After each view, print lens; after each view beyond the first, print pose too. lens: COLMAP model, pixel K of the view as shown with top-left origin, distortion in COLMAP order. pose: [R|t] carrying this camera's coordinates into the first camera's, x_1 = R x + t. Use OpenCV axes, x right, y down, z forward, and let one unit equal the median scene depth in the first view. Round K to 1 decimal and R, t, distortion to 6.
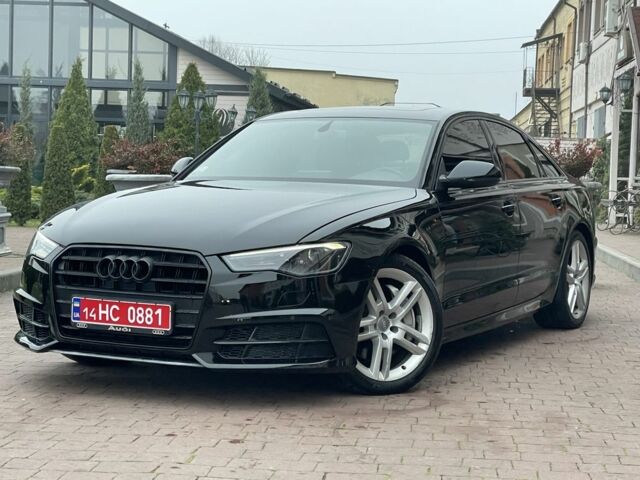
lens RADIAL K [[1306.6, 0, 333.6], [0, 1306.6, 237.9], [0, 0, 1]] dist [0.108002, 0.396575]
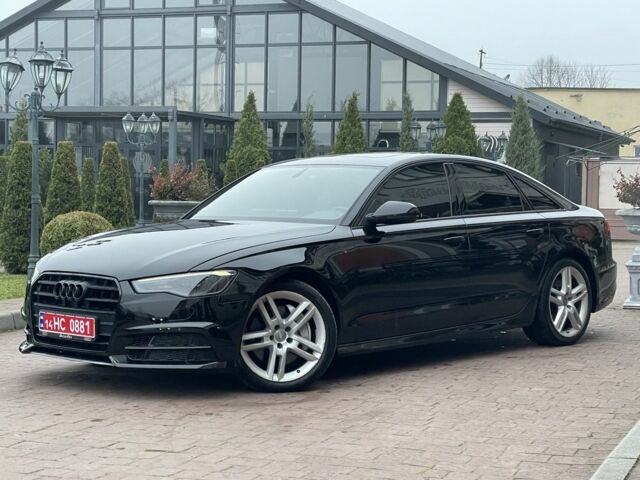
lens RADIAL K [[1306.6, 0, 333.6], [0, 1306.6, 237.9], [0, 0, 1]] dist [0.108002, 0.396575]
pose [[0.962662, -0.005381, -0.270653, 0.447334], [0.001282, 0.999882, -0.015320, -0.008592], [0.270703, 0.014400, 0.962555, -0.194196]]
